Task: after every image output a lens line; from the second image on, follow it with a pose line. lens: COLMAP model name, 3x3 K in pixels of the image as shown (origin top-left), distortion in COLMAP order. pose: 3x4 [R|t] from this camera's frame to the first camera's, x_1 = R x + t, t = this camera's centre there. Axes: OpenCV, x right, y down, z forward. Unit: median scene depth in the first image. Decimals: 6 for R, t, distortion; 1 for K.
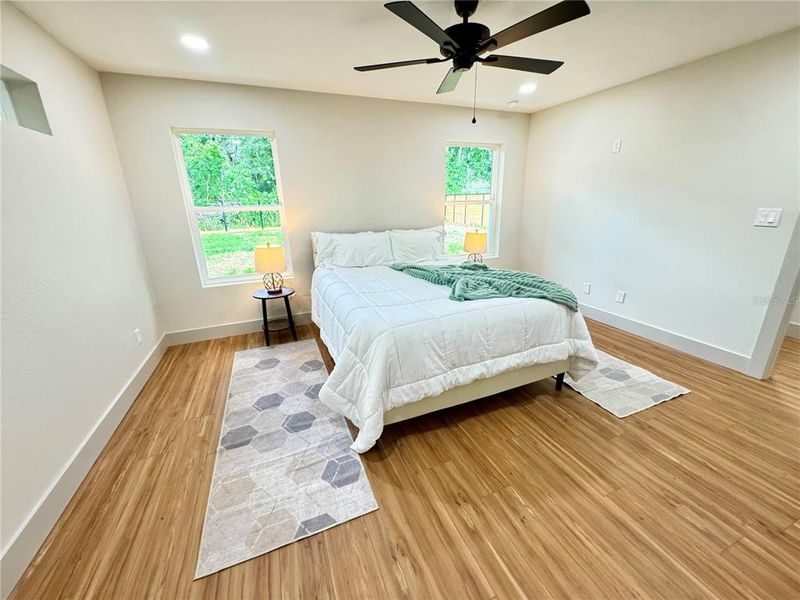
lens RADIAL K [[322.6, 0, 399.1], [0, 322.6, 300.3], [0, 0, 1]] dist [0.001086, -0.000385]
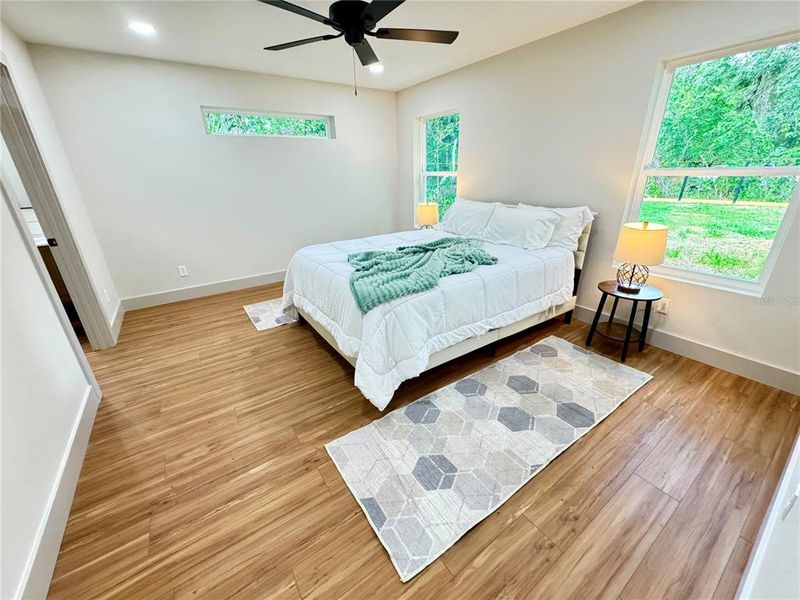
lens RADIAL K [[322.6, 0, 399.1], [0, 322.6, 300.3], [0, 0, 1]] dist [0.001086, -0.000385]
pose [[0.206897, 0.378533, -0.902167, 1.708186], [-0.280056, 0.906448, 0.316103, -0.369688], [0.937423, 0.187257, 0.293552, 1.111062]]
